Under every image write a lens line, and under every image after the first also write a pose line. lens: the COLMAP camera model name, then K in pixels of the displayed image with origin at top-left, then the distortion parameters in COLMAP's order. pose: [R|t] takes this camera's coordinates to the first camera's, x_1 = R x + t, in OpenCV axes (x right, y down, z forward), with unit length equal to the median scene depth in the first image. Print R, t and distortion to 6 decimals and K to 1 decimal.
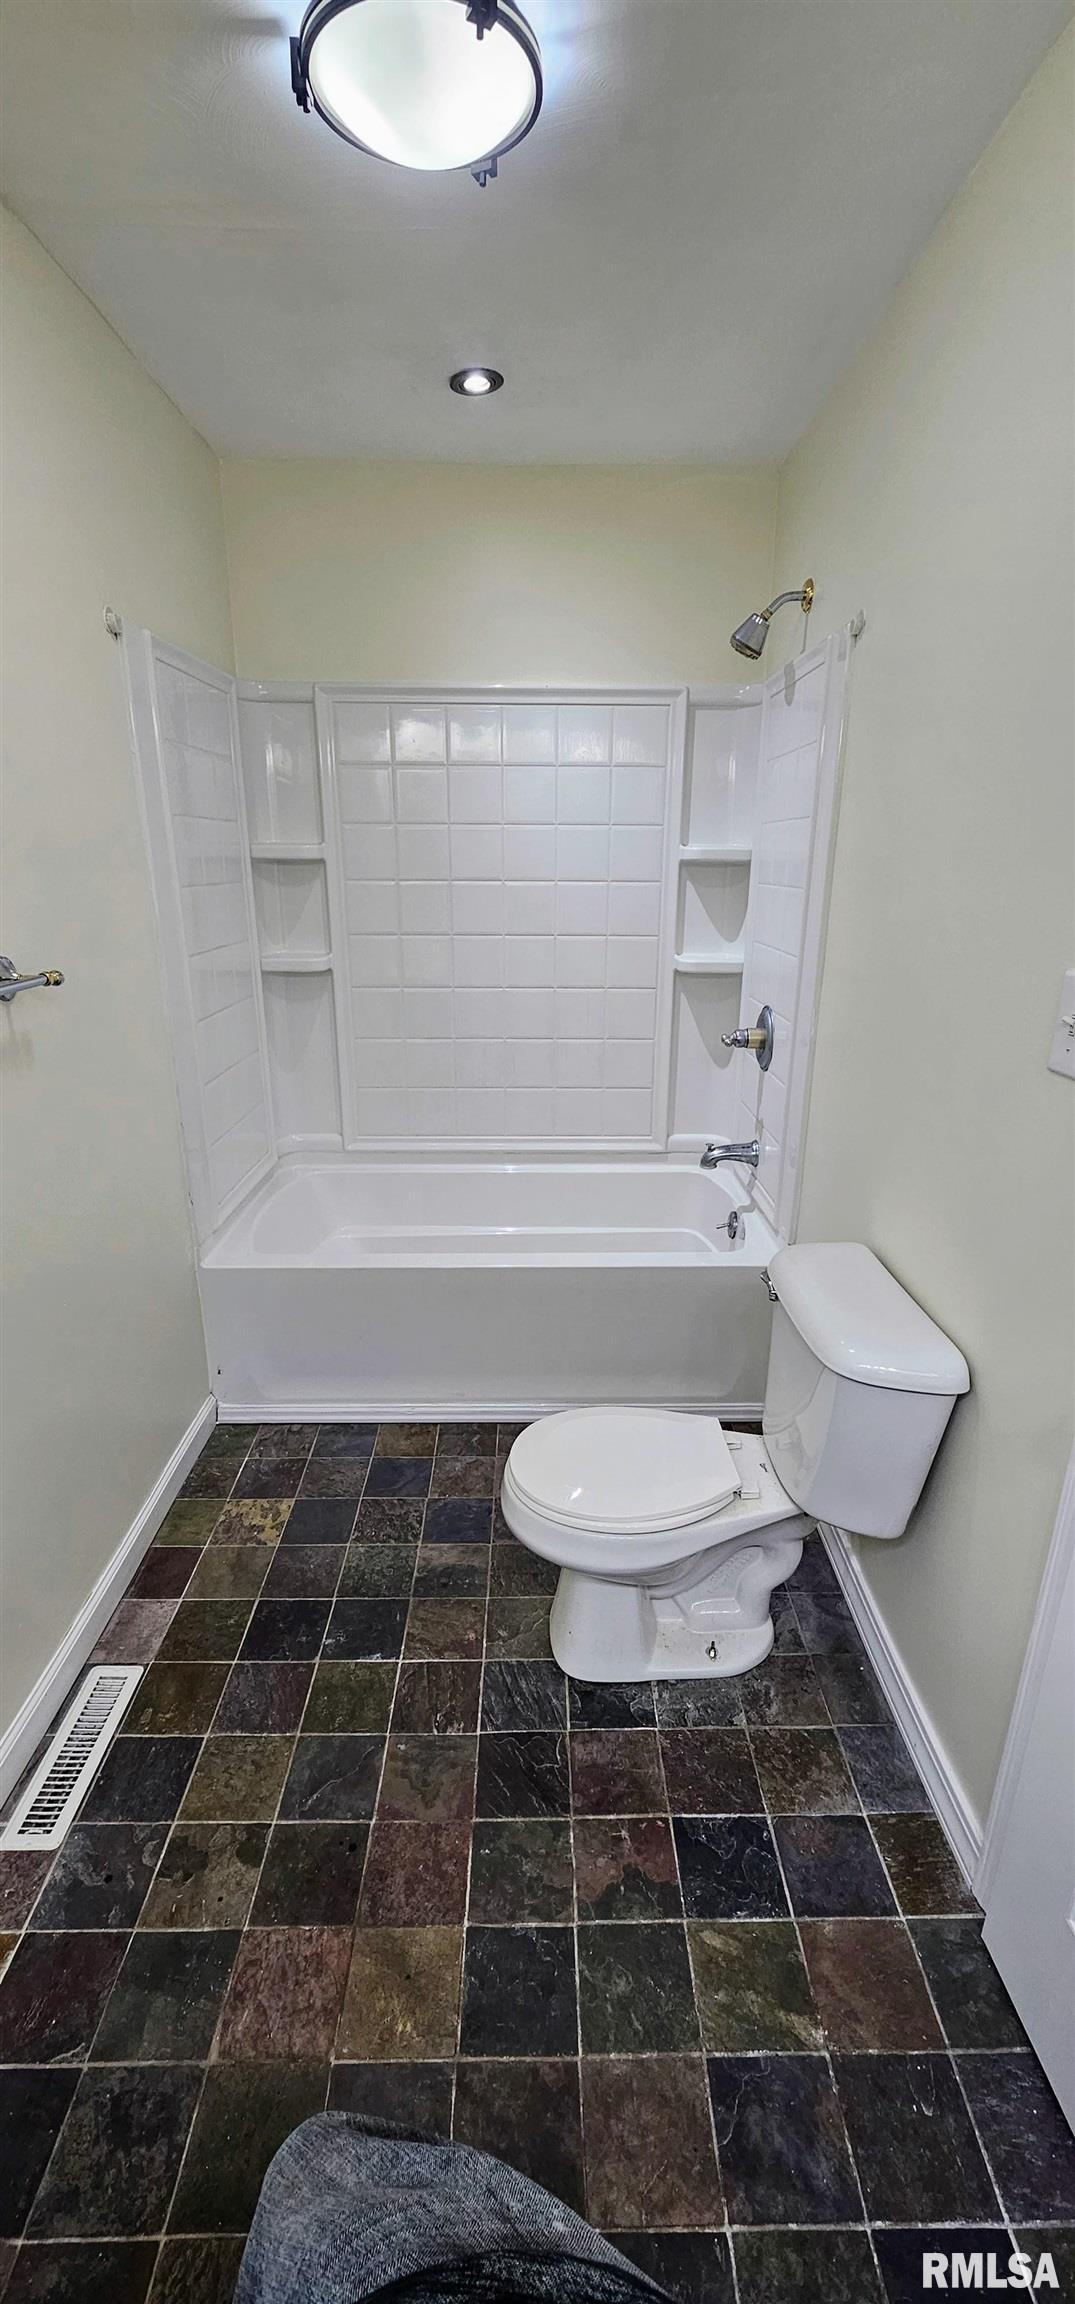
lens RADIAL K [[877.8, 0, 537.5], [0, 877.8, 1152.0], [0, 0, 1]] dist [-0.000003, 0.000003]
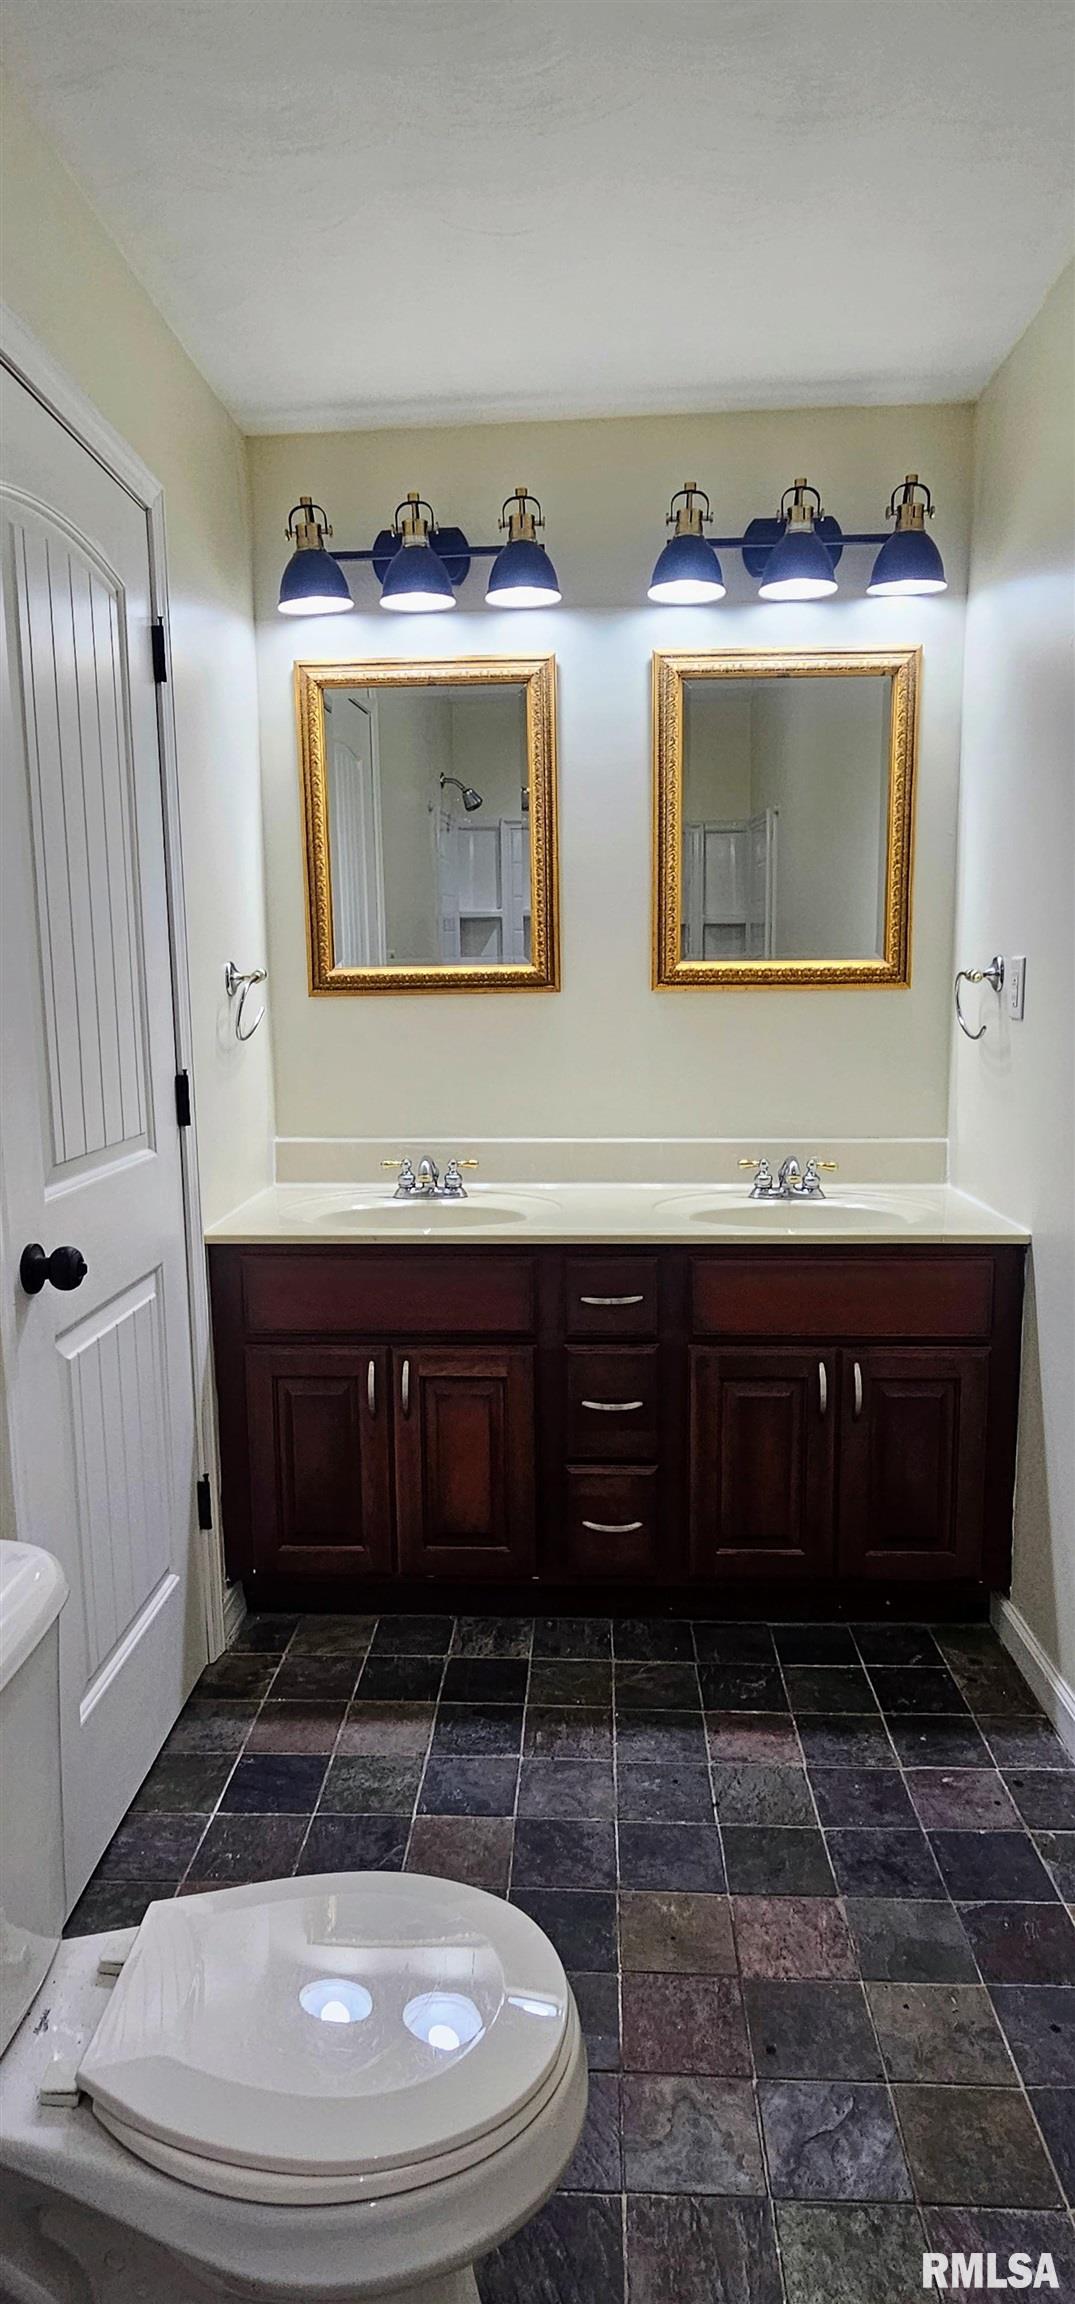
lens RADIAL K [[1222.5, 0, 537.5], [0, 1222.5, 1152.0], [0, 0, 1]] dist [0.000224, 0.000028]
pose [[-0.998586, -0.000243, 0.053152, -0.066291], [0.023436, 0.895525, 0.444394, -0.470856], [-0.047707, 0.445011, -0.894253, 1.822234]]
